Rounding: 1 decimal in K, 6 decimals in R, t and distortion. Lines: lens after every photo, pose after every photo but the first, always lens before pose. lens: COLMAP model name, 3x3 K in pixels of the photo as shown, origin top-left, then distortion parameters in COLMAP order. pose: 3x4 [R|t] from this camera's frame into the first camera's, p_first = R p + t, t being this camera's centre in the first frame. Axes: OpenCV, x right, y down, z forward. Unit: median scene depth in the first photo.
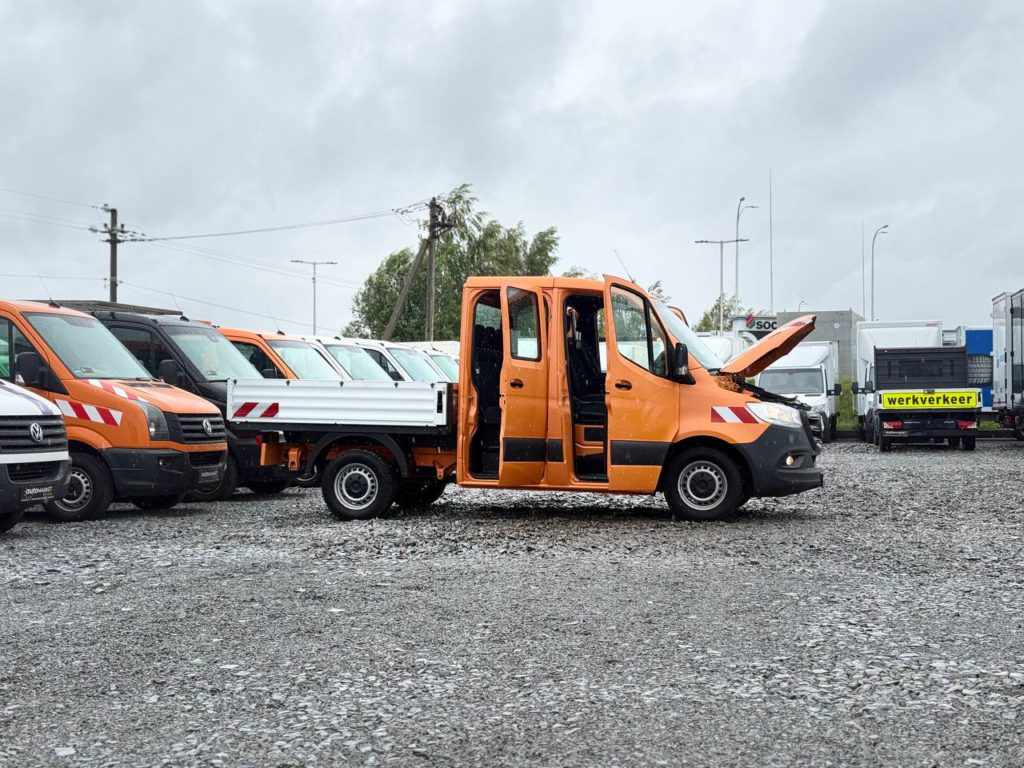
lens RADIAL K [[1423.4, 0, 515.4], [0, 1423.4, 389.5], [0, 0, 1]] dist [0.169010, -0.182522]
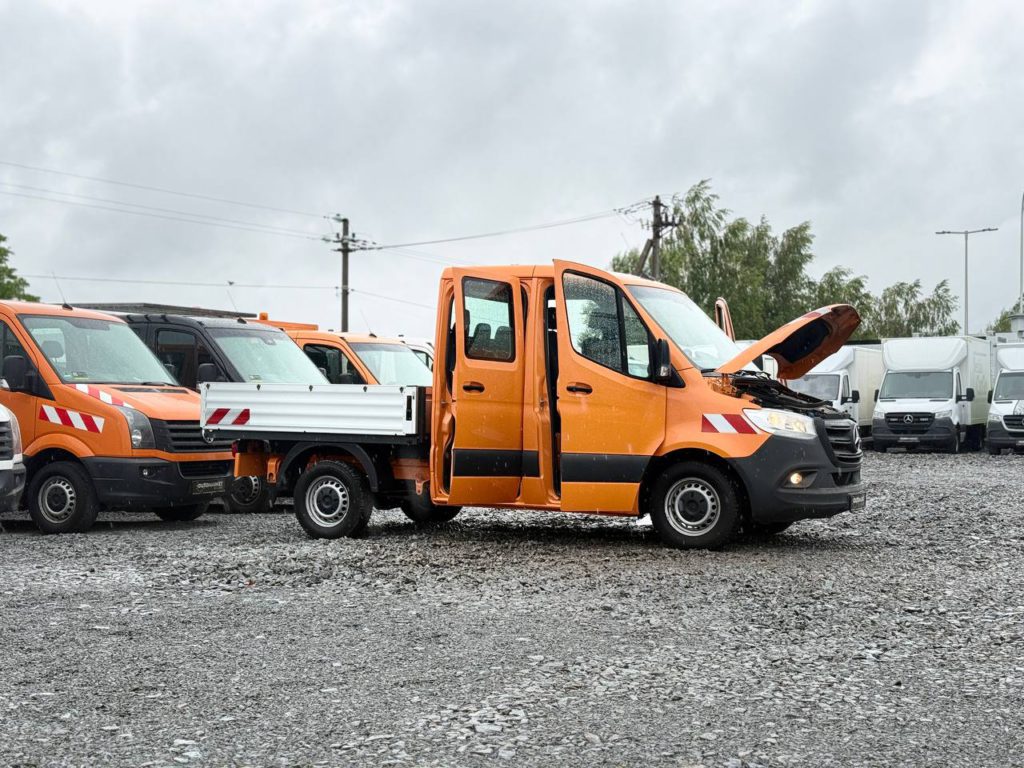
lens RADIAL K [[1423.4, 0, 515.4], [0, 1423.4, 389.5], [0, 0, 1]] dist [0.169010, -0.182522]
pose [[0.977434, -0.001791, -0.211235, 0.190284], [0.000875, 0.999990, -0.004433, 0.001099], [0.211240, 0.004148, 0.977425, 0.136020]]
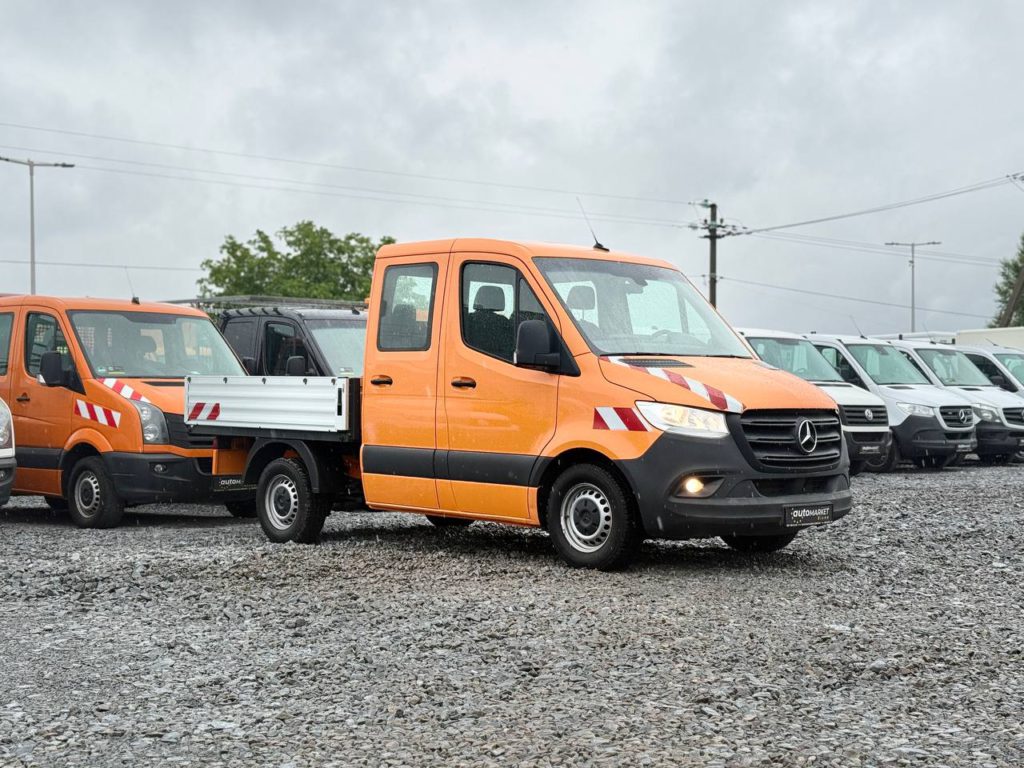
lens RADIAL K [[1423.4, 0, 515.4], [0, 1423.4, 389.5], [0, 0, 1]] dist [0.169010, -0.182522]
pose [[0.850583, -0.007581, -0.525786, 0.436458], [0.008821, 0.999961, -0.000149, 0.002714], [0.525767, -0.004511, 0.850617, 0.344400]]
